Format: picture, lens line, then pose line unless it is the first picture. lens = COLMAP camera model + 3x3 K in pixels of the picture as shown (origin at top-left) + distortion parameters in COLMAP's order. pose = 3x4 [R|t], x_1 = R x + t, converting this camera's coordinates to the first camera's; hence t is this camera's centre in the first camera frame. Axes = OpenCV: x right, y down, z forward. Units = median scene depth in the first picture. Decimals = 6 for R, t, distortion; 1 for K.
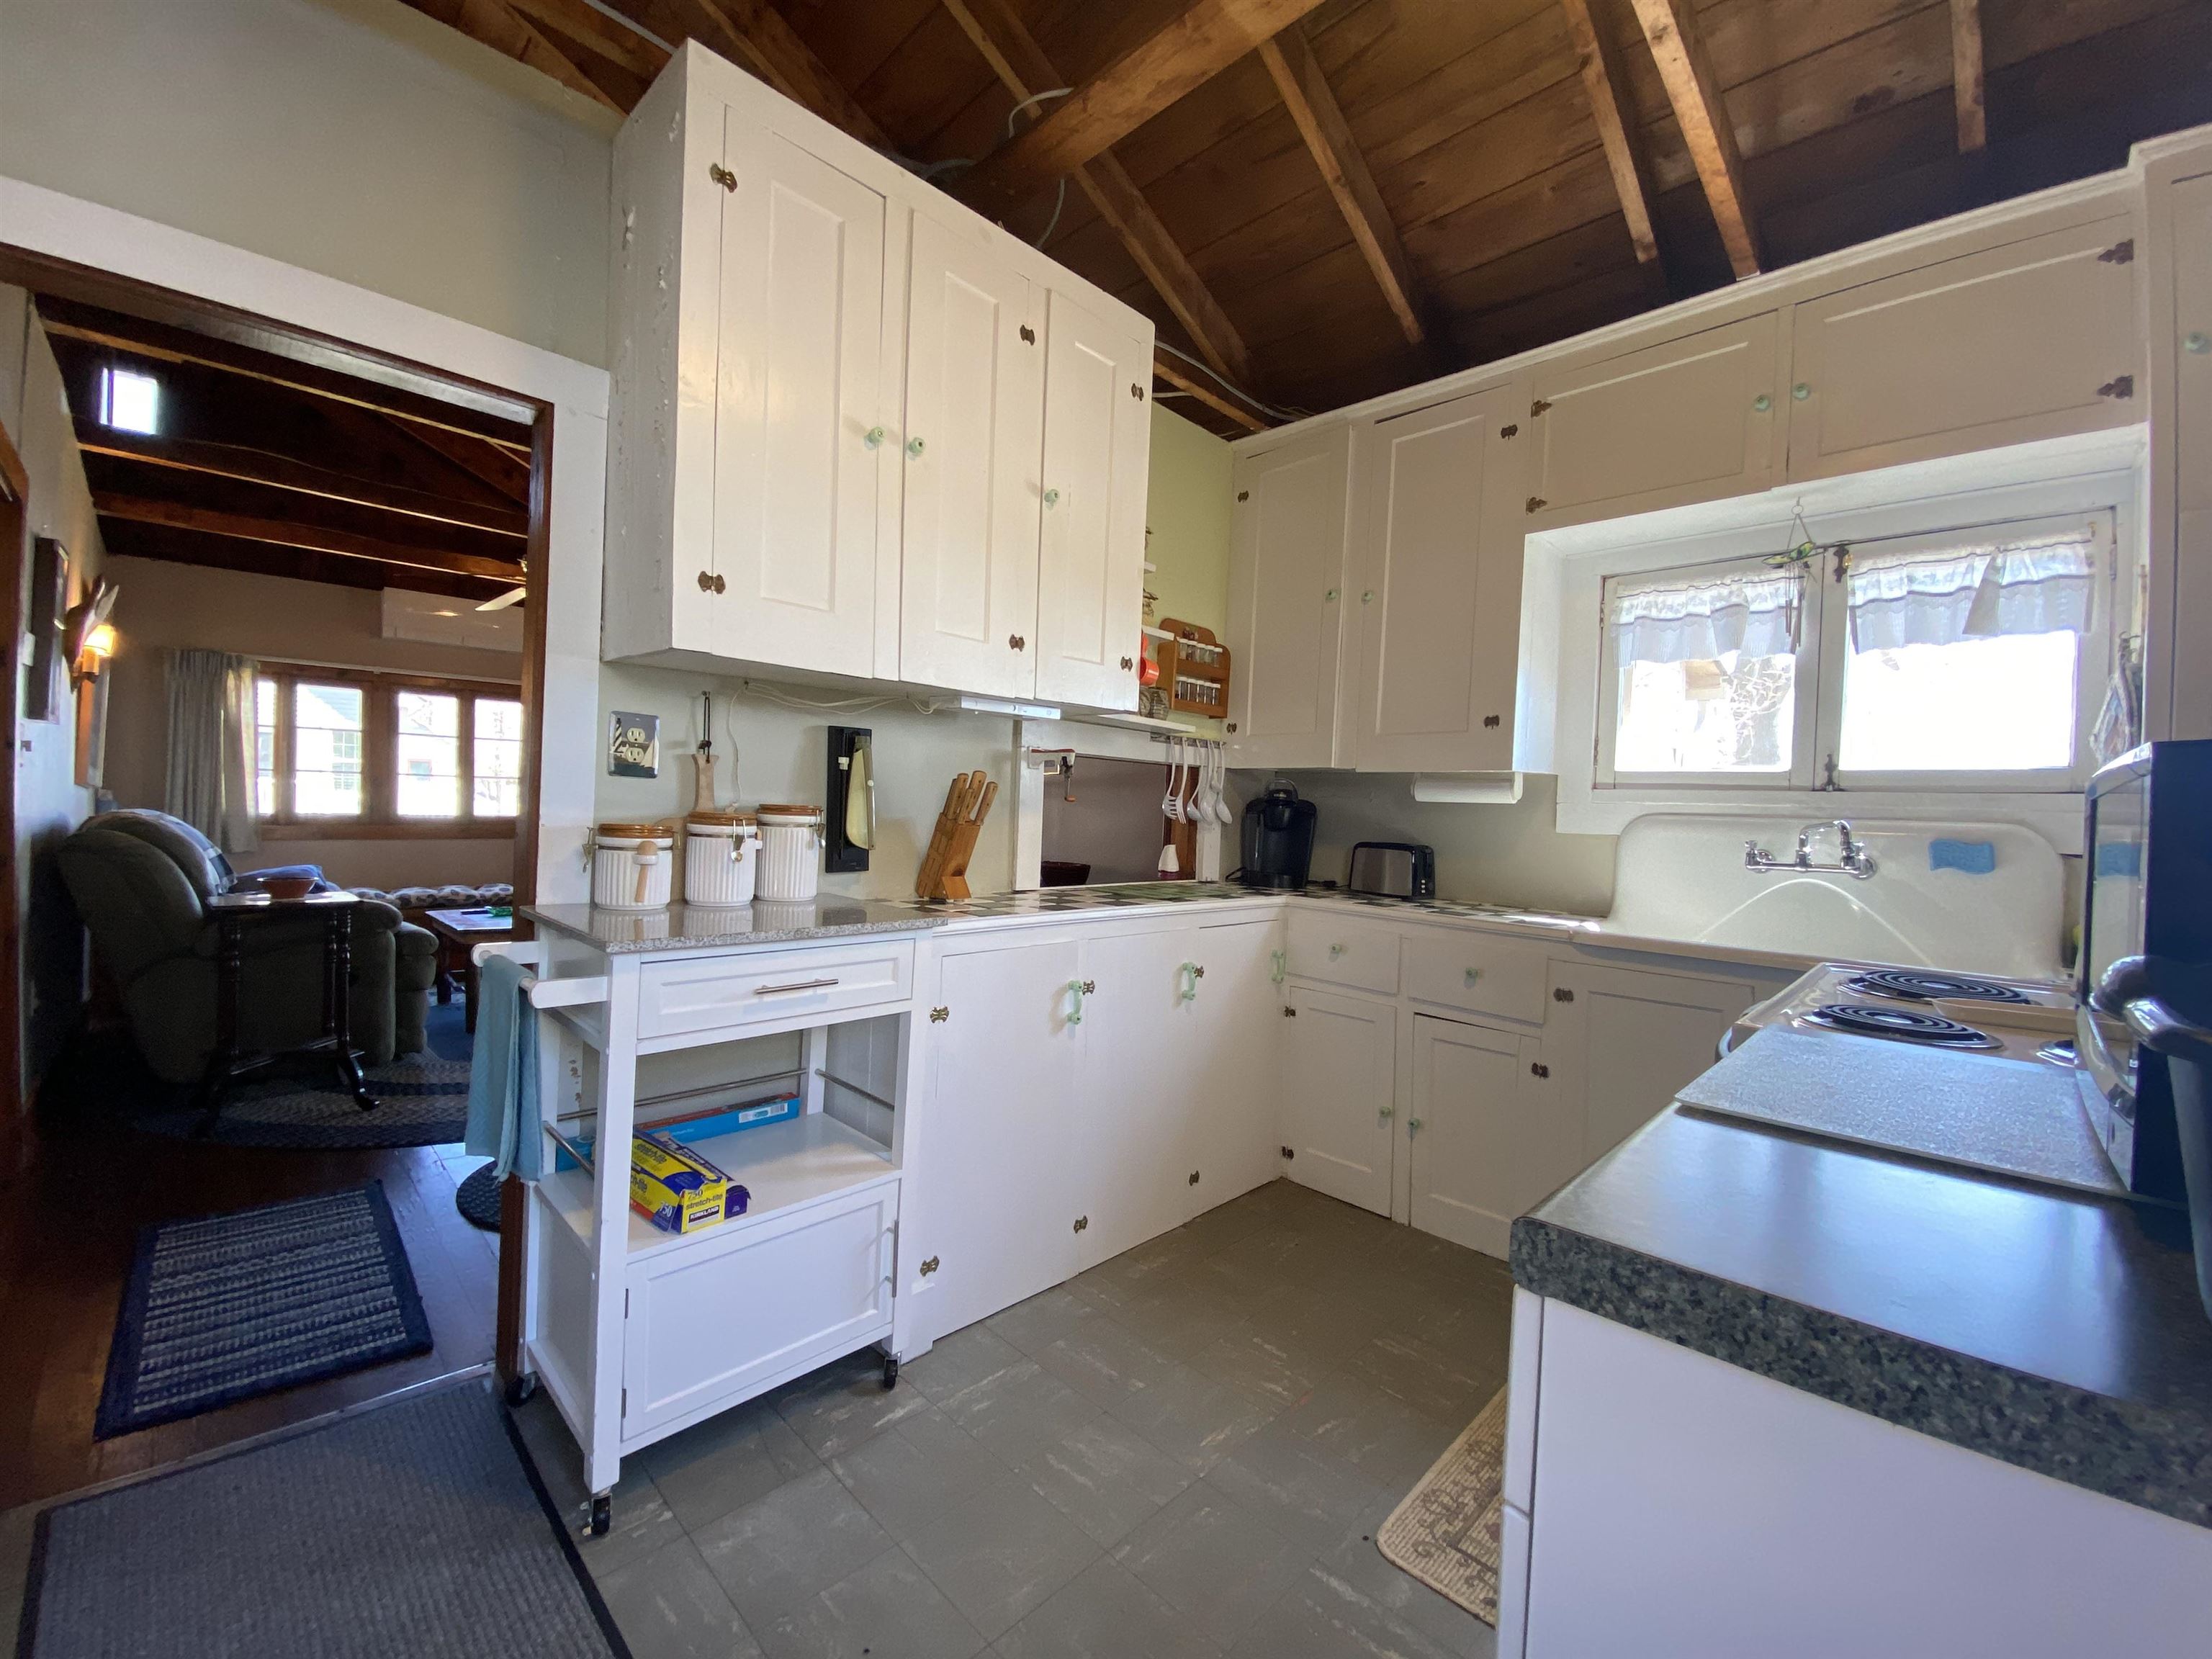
lens RADIAL K [[899.0, 0, 1092.1], [0, 899.0, 832.3], [0, 0, 1]] dist [0.001643, -0.000121]
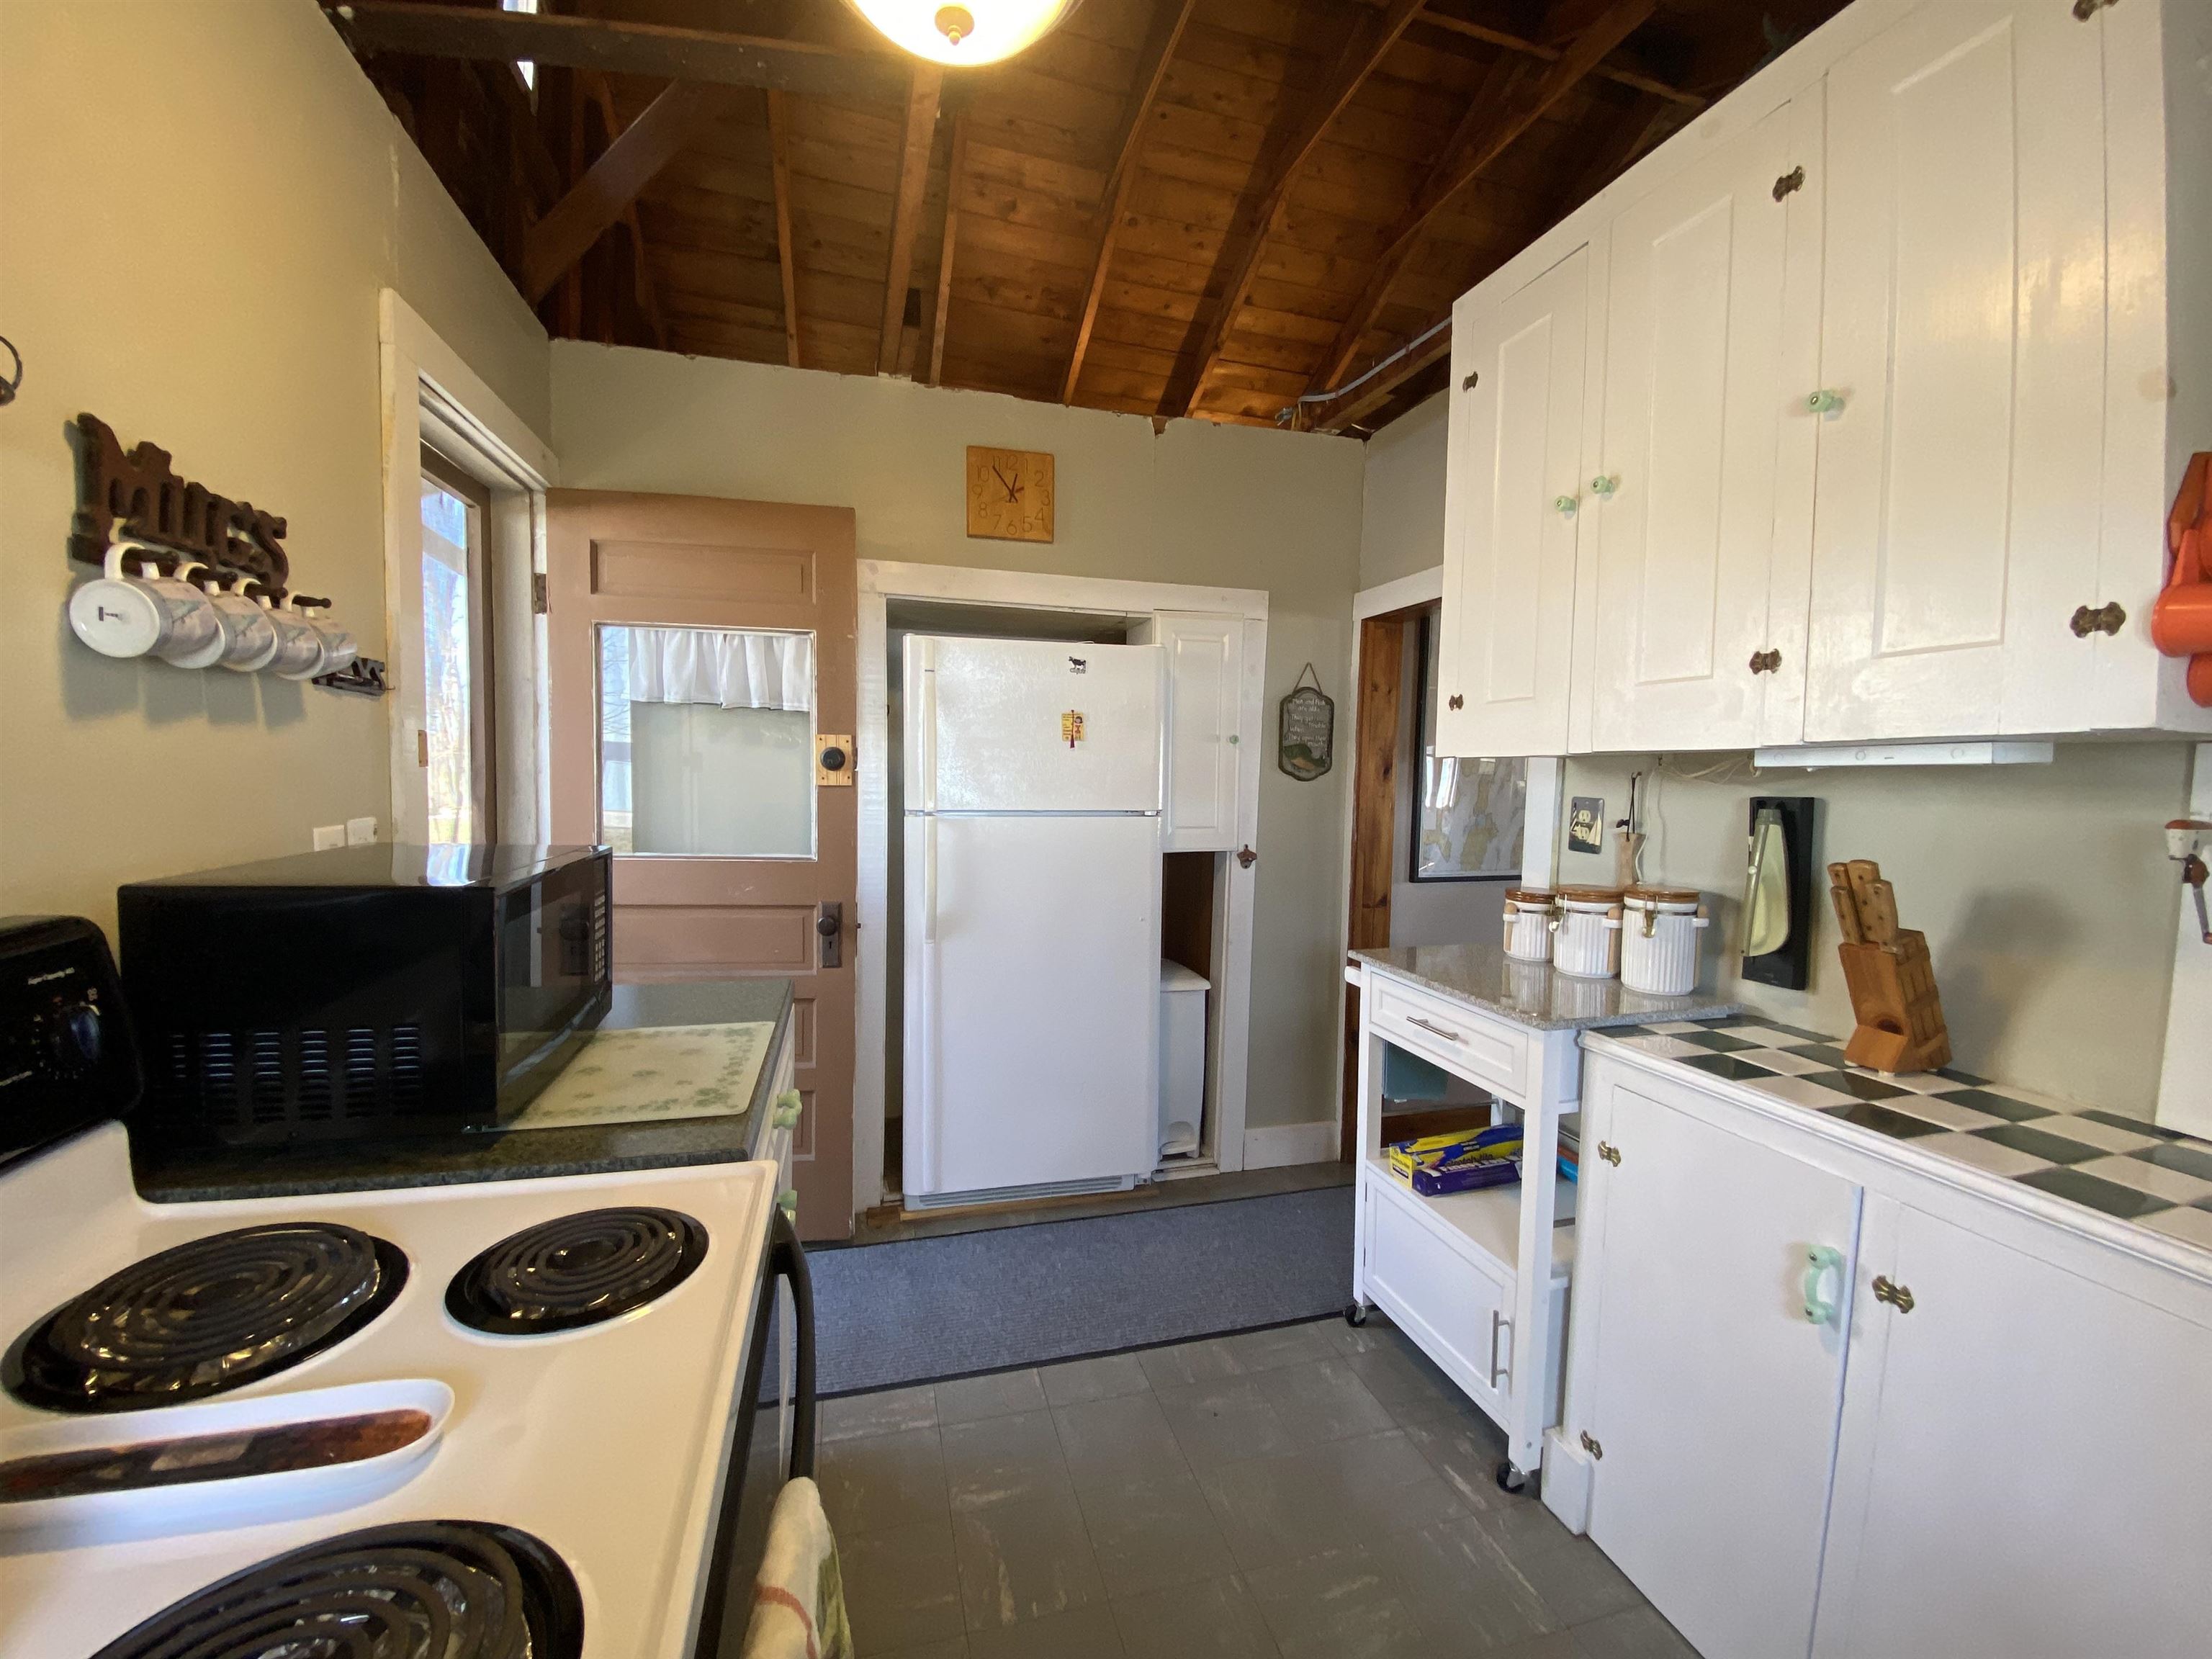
lens RADIAL K [[899.0, 0, 1092.1], [0, 899.0, 832.3], [0, 0, 1]] dist [0.001643, -0.000121]
pose [[-0.513151, 0.009609, -0.858245, 0.629306], [-0.055485, 0.997474, 0.044343, -0.080420], [0.856503, 0.070374, -0.511321, 0.814458]]
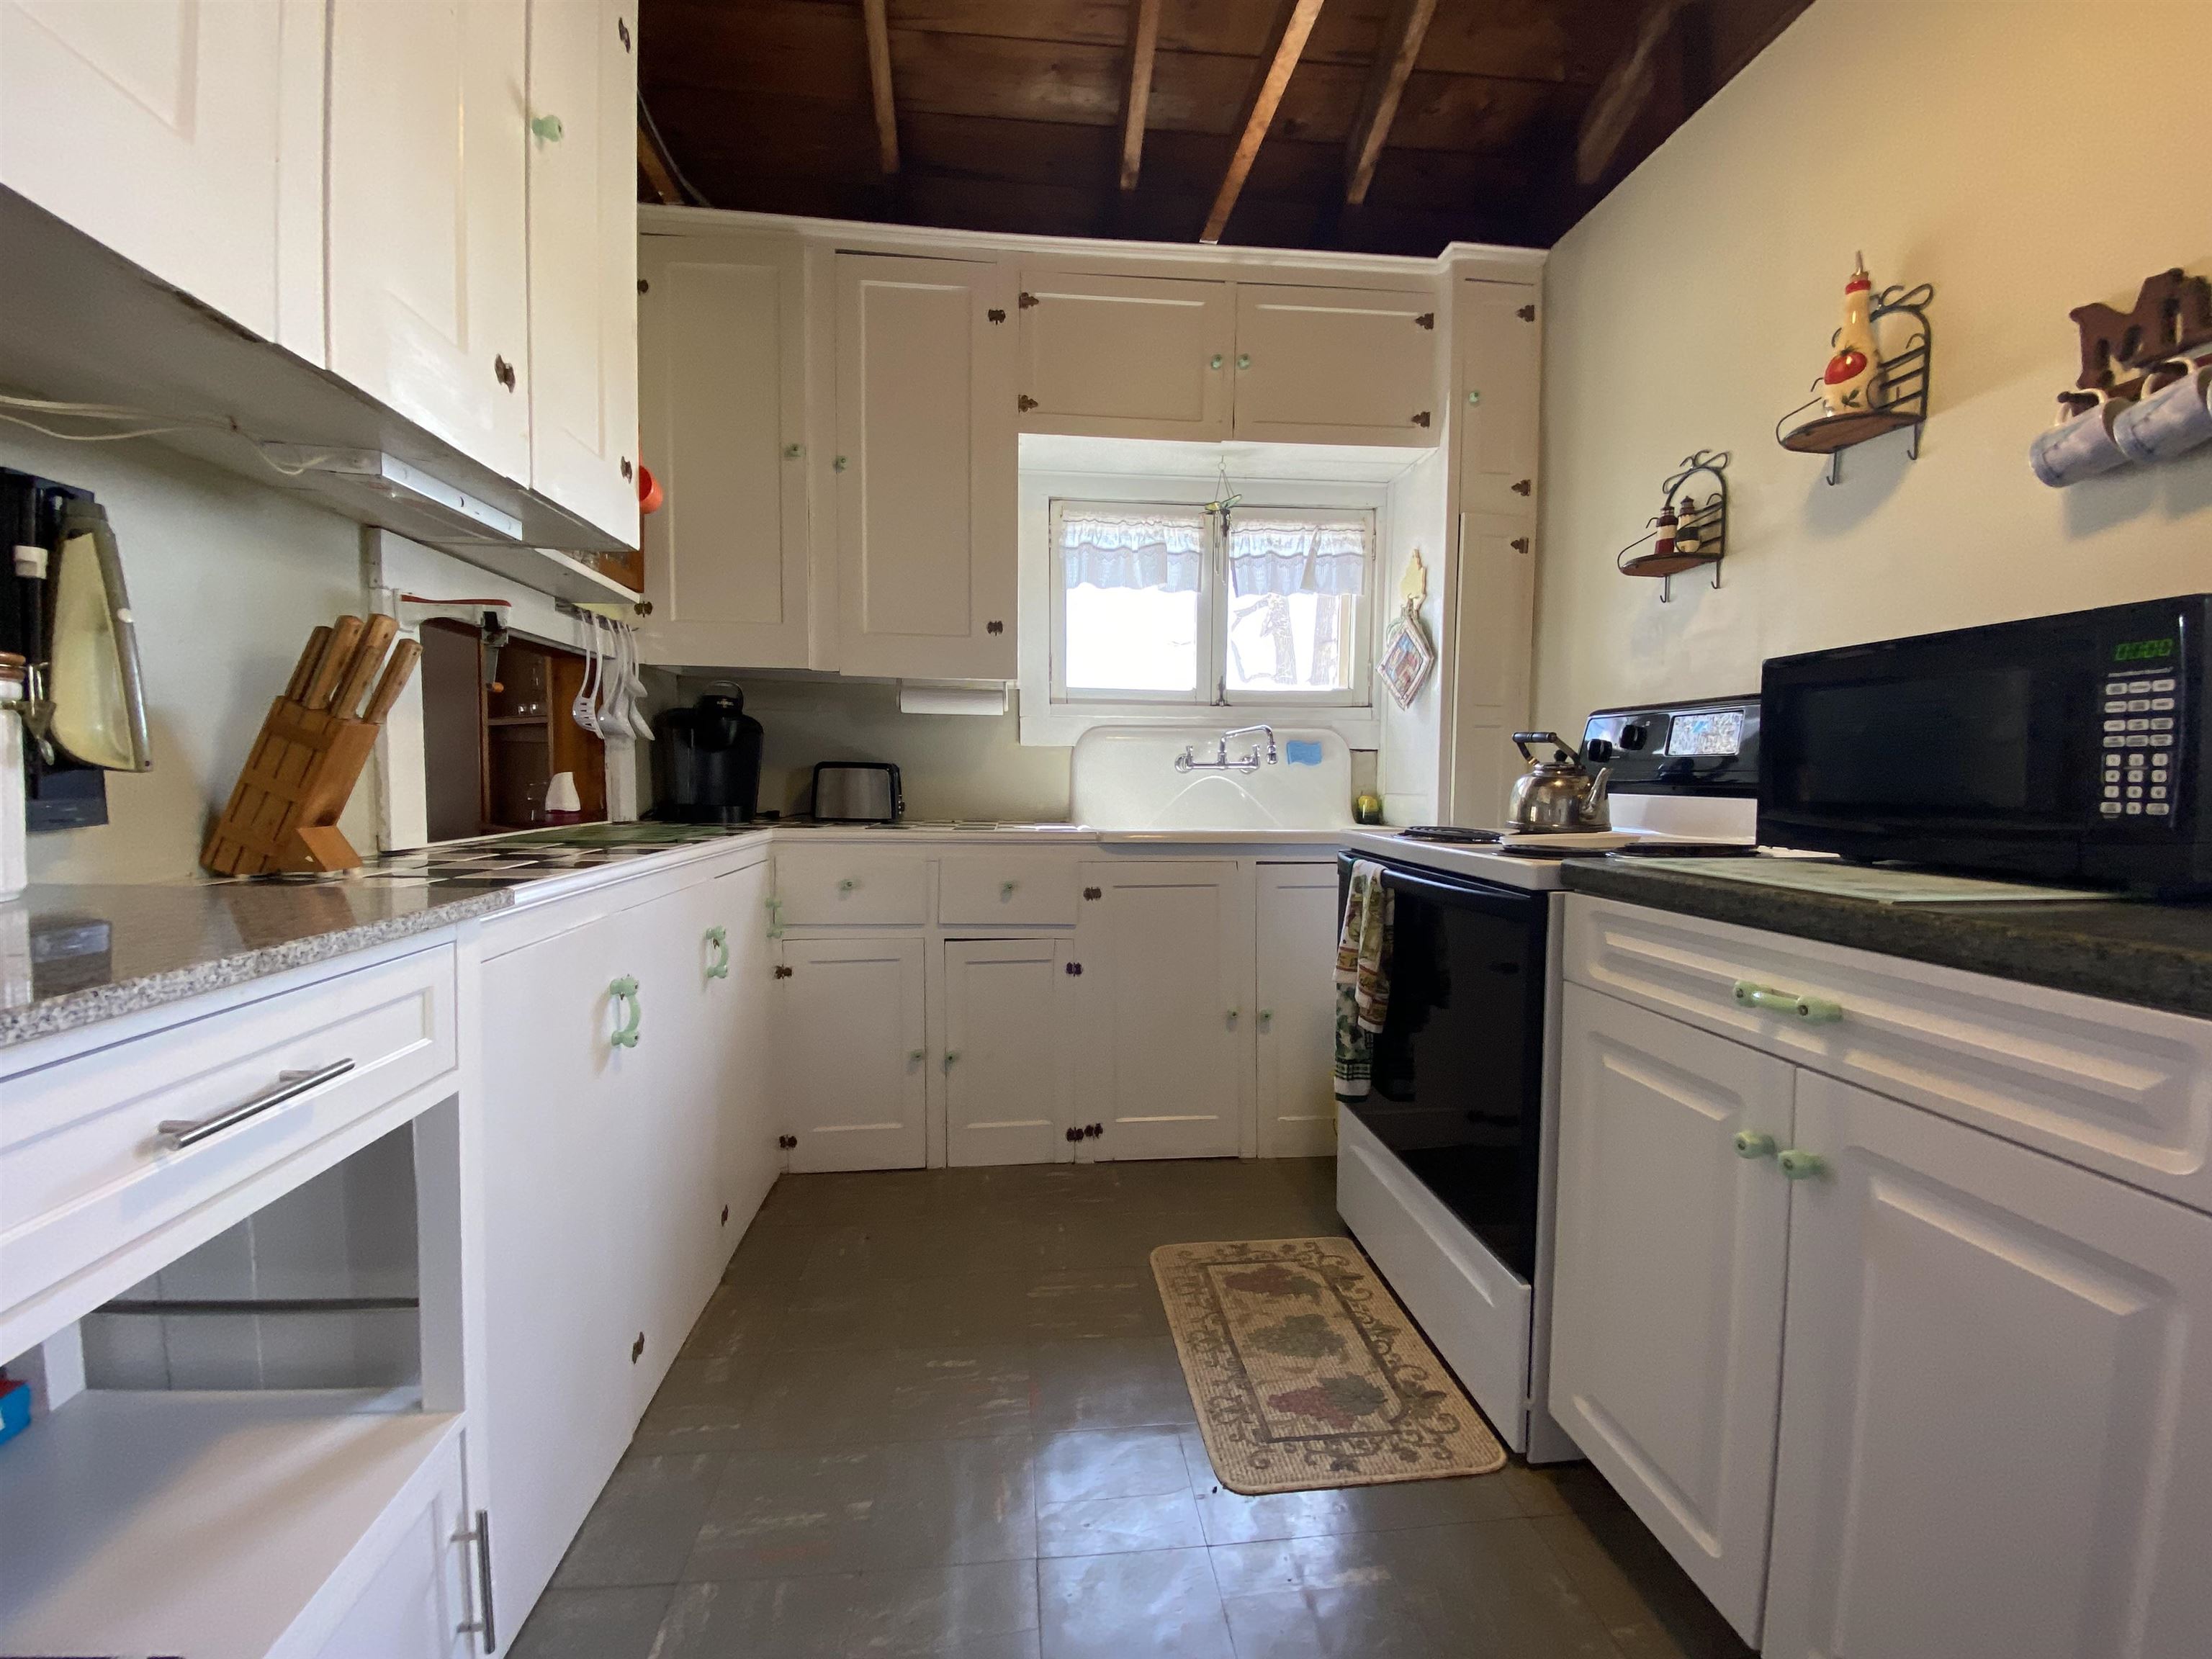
lens RADIAL K [[903.1, 0, 1106.0], [0, 903.1, 829.5], [0, 0, 1]] dist [0.046388, -0.024242]
pose [[0.632981, -0.078503, 0.770177, -0.276783], [0.034369, 0.996714, 0.073347, 0.028677], [-0.773404, -0.019957, 0.633599, 0.327963]]
